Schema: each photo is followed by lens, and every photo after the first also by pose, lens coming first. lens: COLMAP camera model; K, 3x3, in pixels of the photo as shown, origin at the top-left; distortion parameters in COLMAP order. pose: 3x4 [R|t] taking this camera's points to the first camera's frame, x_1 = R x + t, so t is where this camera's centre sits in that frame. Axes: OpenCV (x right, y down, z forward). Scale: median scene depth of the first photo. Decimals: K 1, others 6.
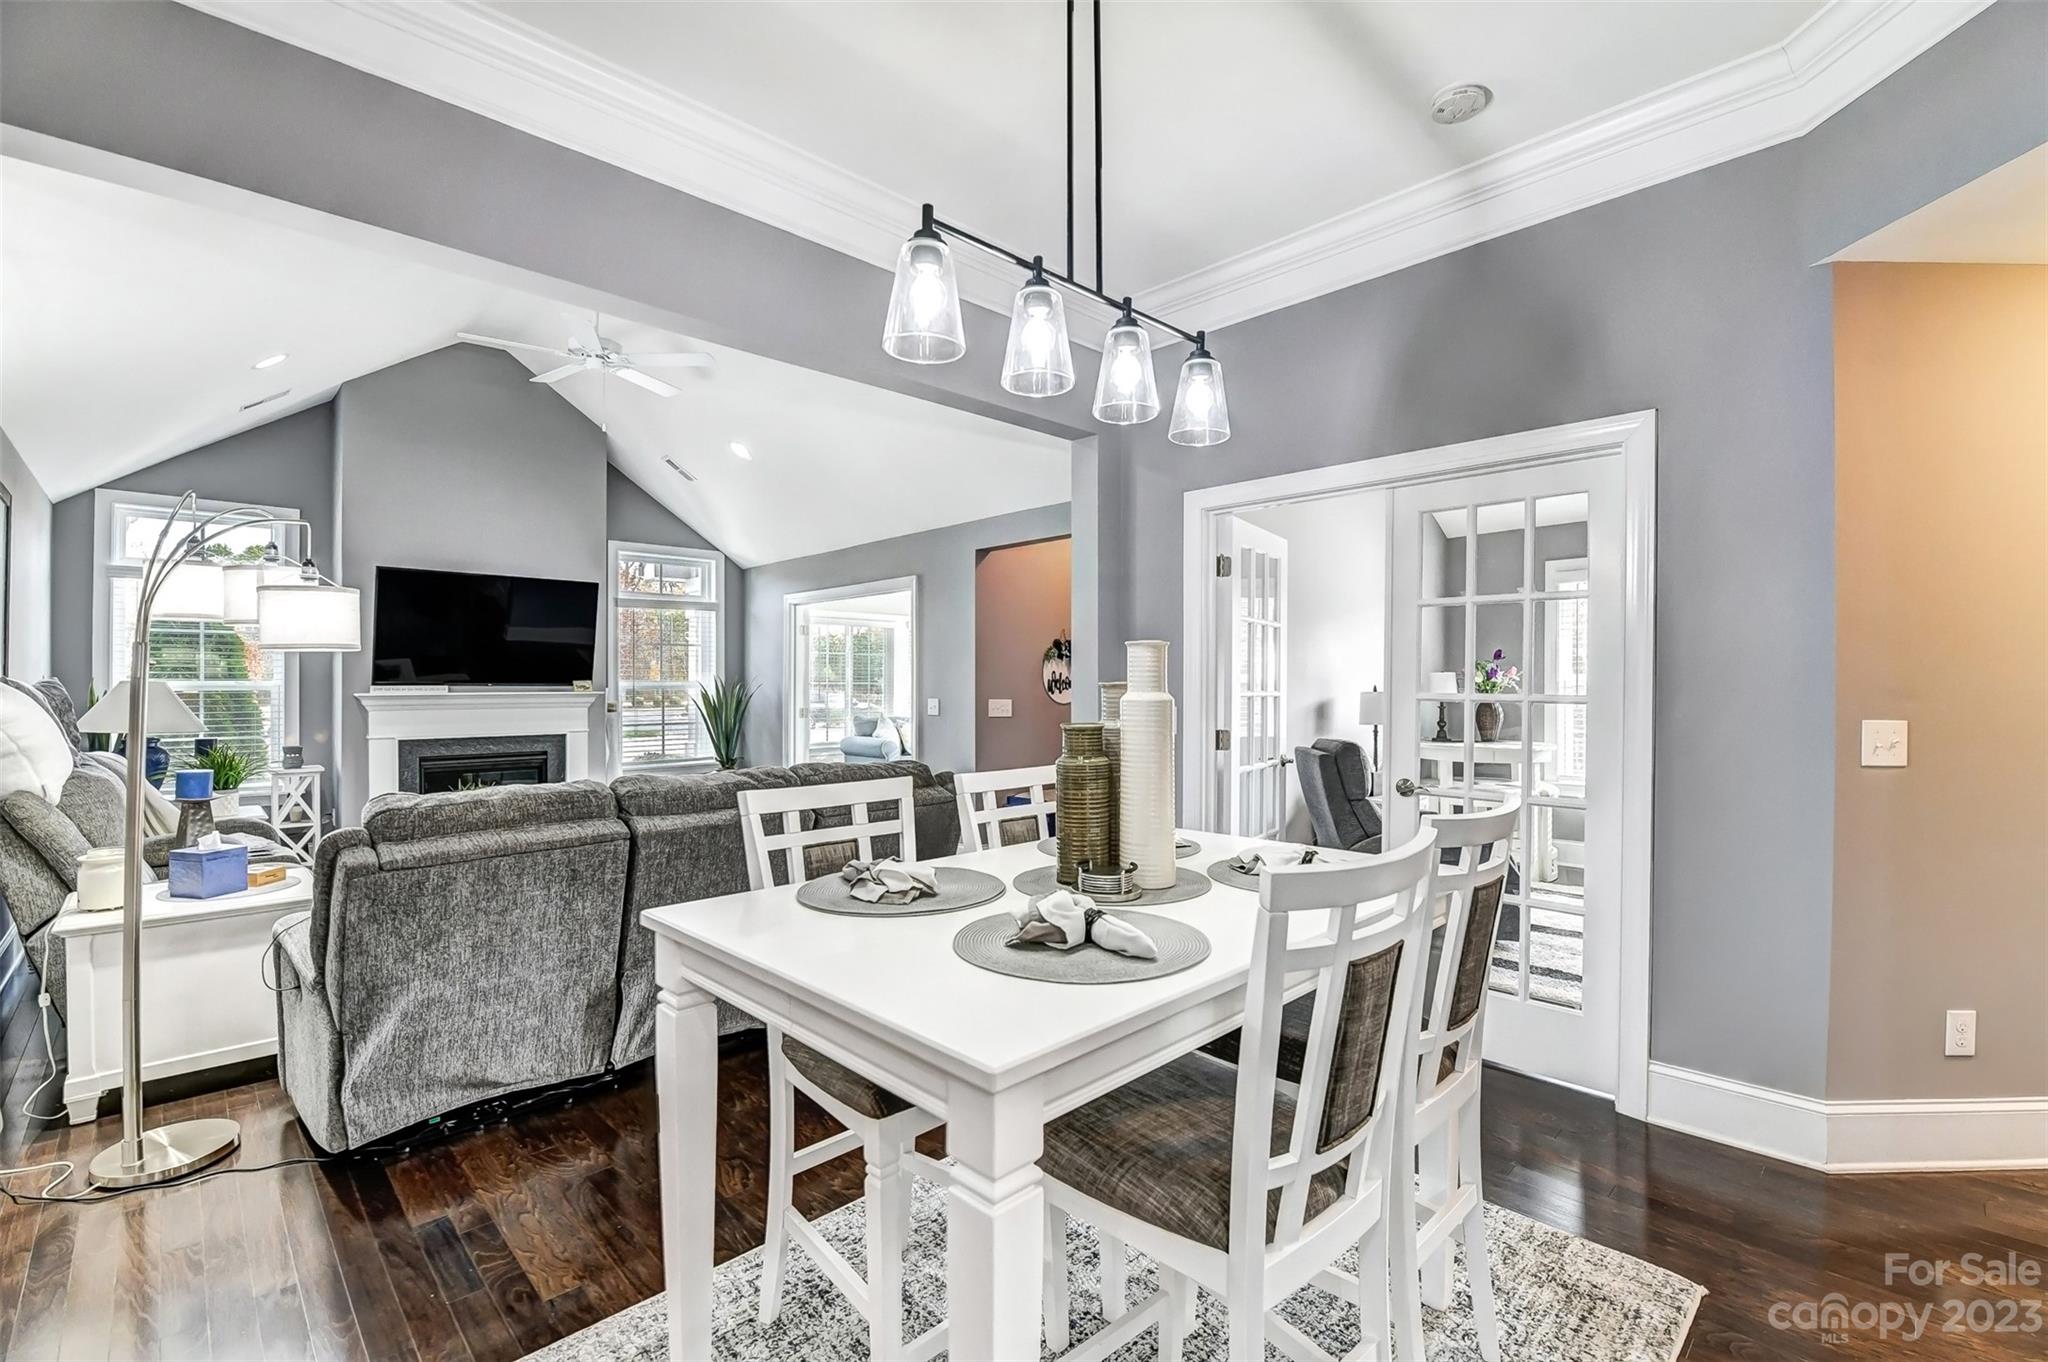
lens RADIAL K [[890.0, 0, 1035.0], [0, 890.0, 681.4], [0, 0, 1]] dist [0.001041, -0.010351]
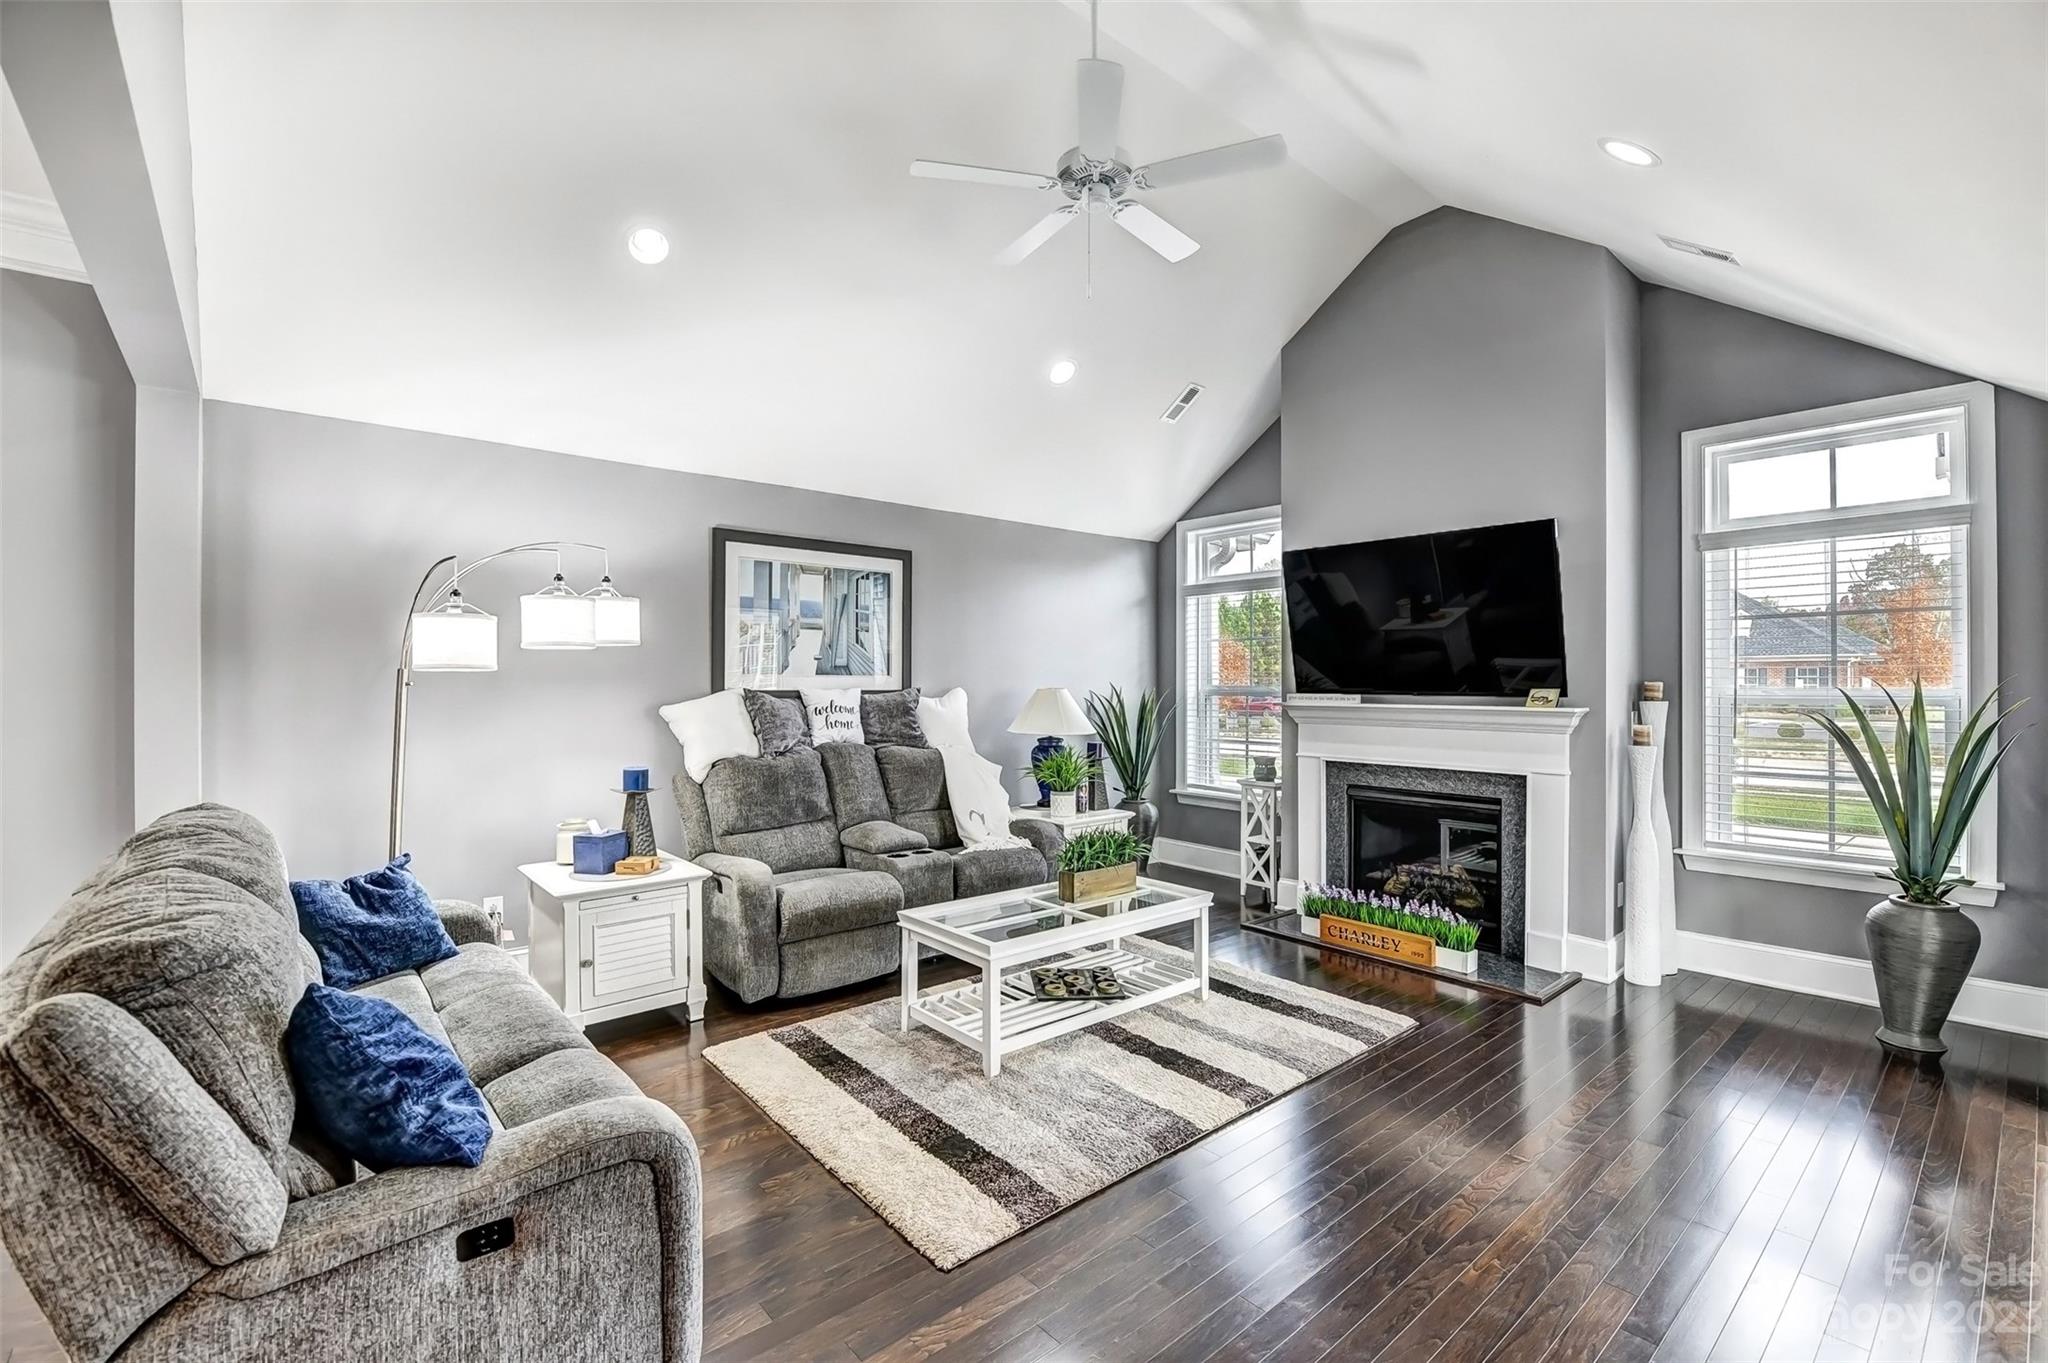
lens RADIAL K [[890.0, 0, 1035.0], [0, 890.0, 681.9], [0, 0, 1]] dist [0.001041, -0.010351]
pose [[-0.062601, 0.002607, -0.998035, 0.113807], [0.003864, 0.999990, 0.002370, -0.008838], [0.998031, -0.003708, -0.062610, 0.777634]]
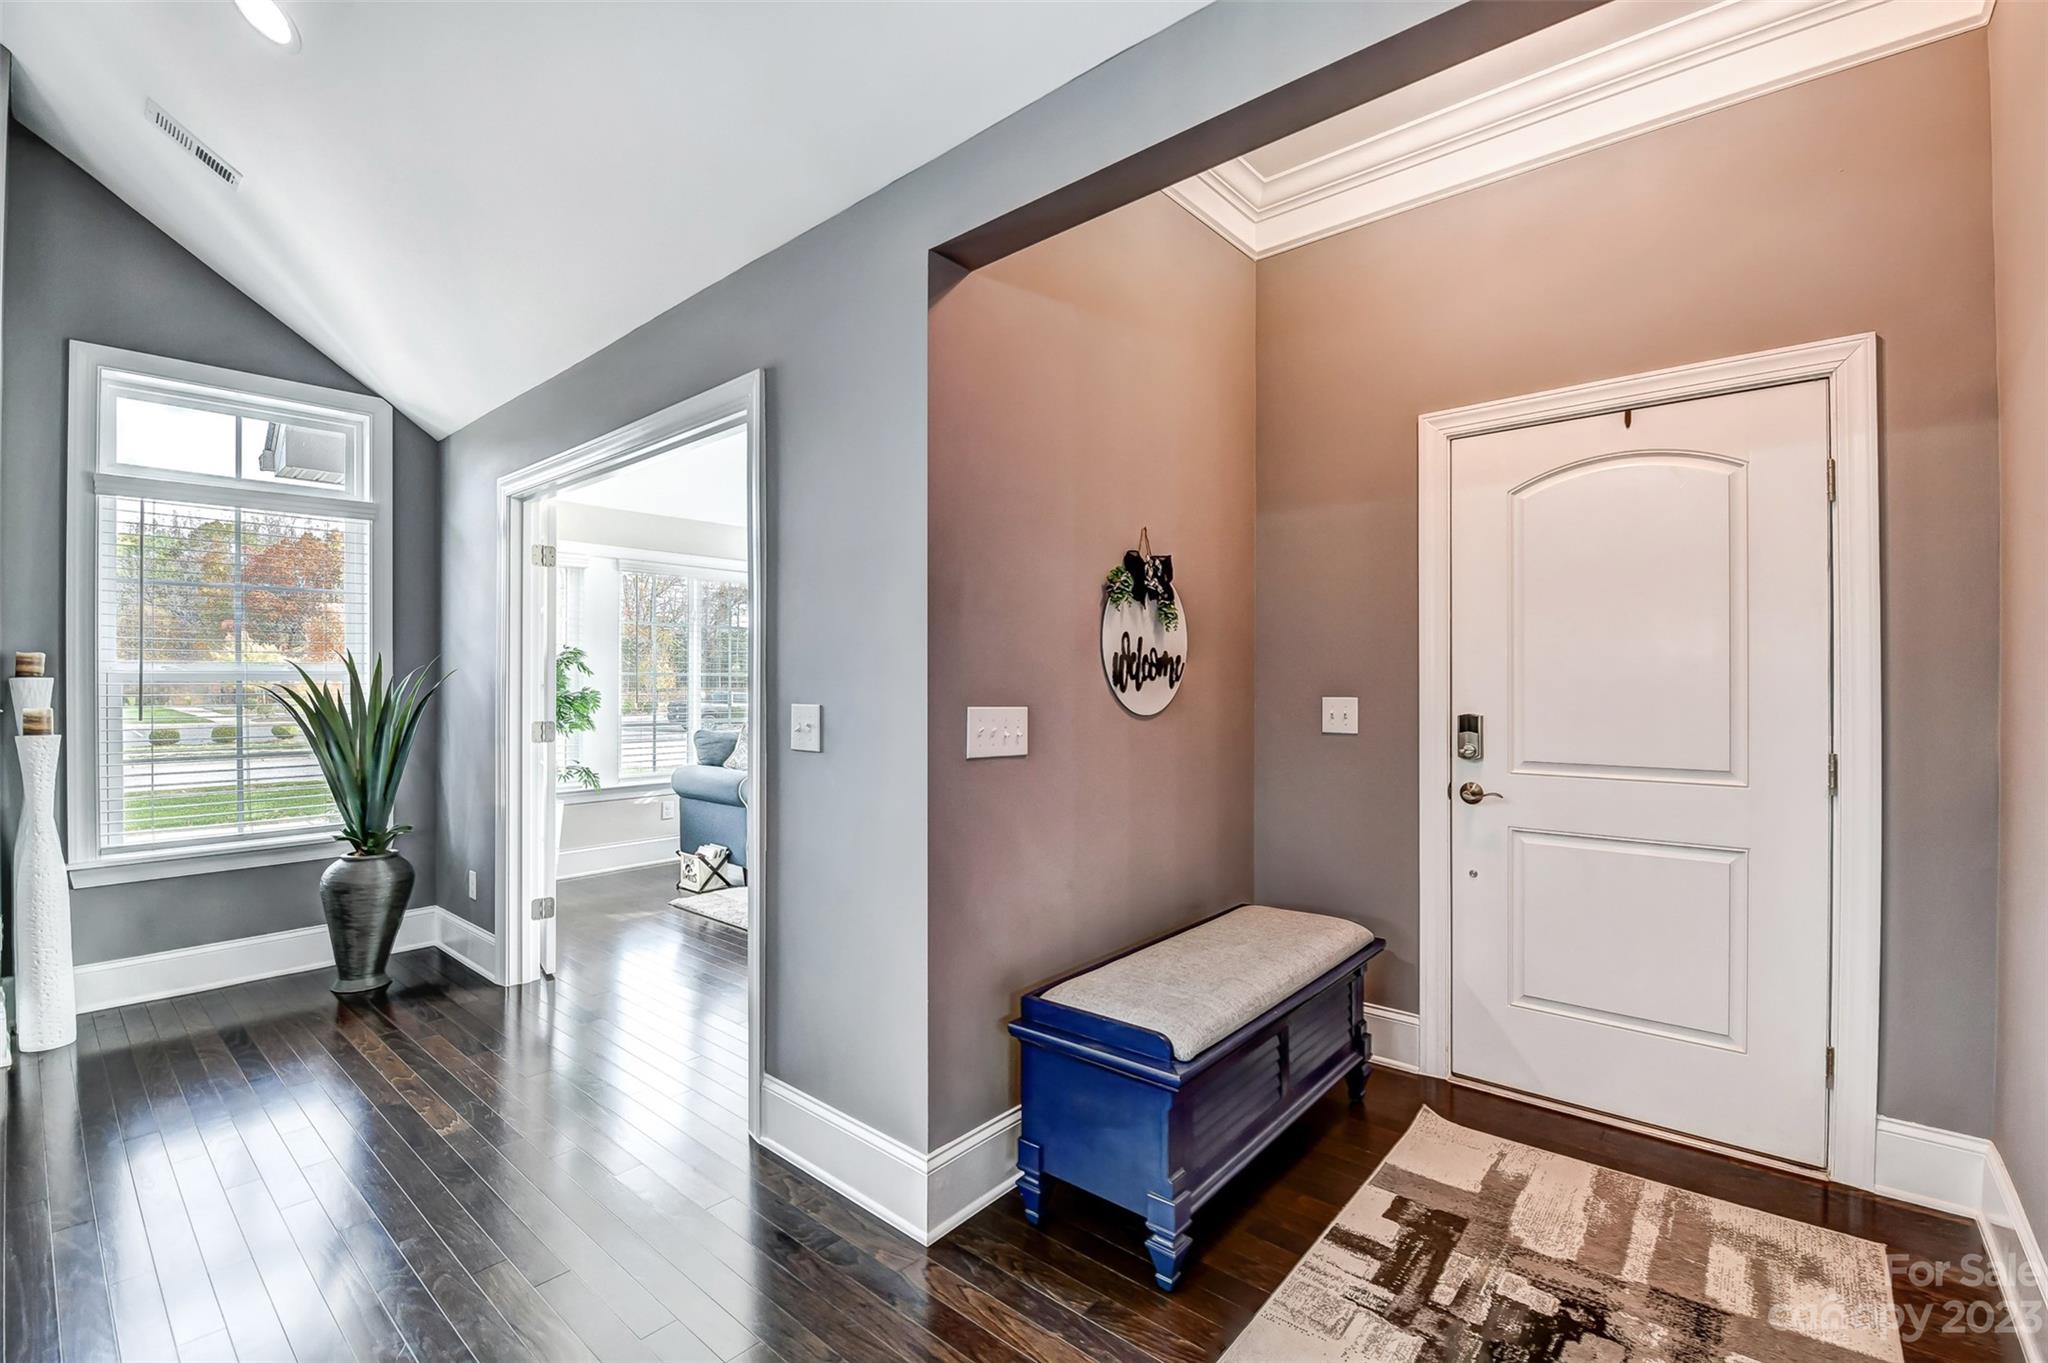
lens RADIAL K [[890.0, 0, 1035.0], [0, 890.0, 681.9], [0, 0, 1]] dist [0.001041, -0.010351]
pose [[0.996177, 0.000514, 0.087356, -0.055541], [-0.000660, 0.999998, 0.001636, 0.010191], [-0.087355, -0.001687, 0.996176, 0.651119]]
